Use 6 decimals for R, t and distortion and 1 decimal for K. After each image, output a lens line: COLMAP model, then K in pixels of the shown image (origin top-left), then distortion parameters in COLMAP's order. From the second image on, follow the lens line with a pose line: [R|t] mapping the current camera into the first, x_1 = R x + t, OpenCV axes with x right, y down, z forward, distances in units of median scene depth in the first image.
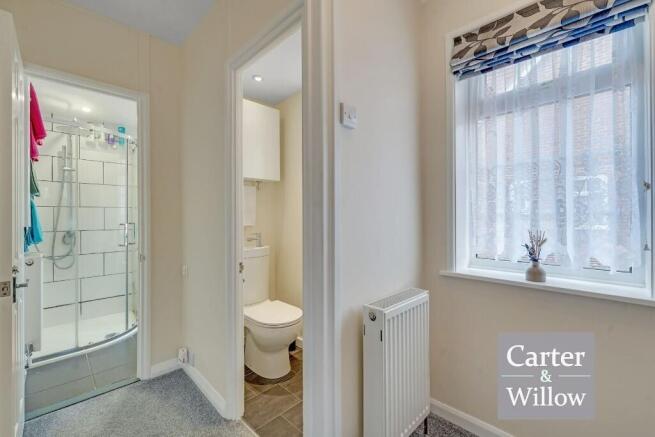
lens RADIAL K [[270.9, 0, 322.7], [0, 270.9, 217.9], [0, 0, 1]] dist [-0.002978, -0.000278]
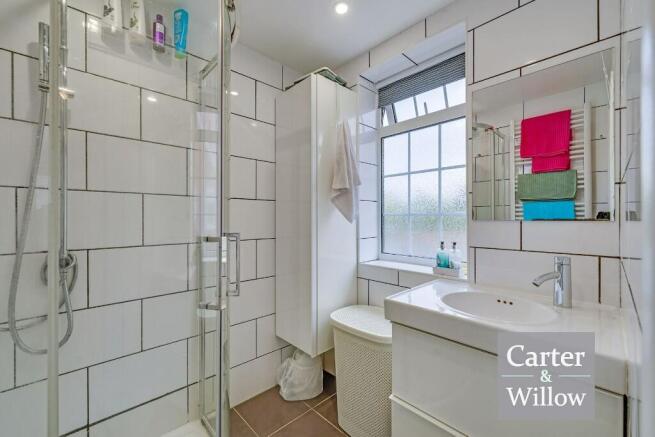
lens RADIAL K [[270.9, 0, 332.3], [0, 270.9, 218.1], [0, 0, 1]] dist [-0.002978, -0.000278]
pose [[0.999992, 0.002034, -0.003364, -0.537583], [-0.002035, 0.999998, -0.000257, 0.000140], [0.003363, 0.000263, 0.999994, 0.607309]]
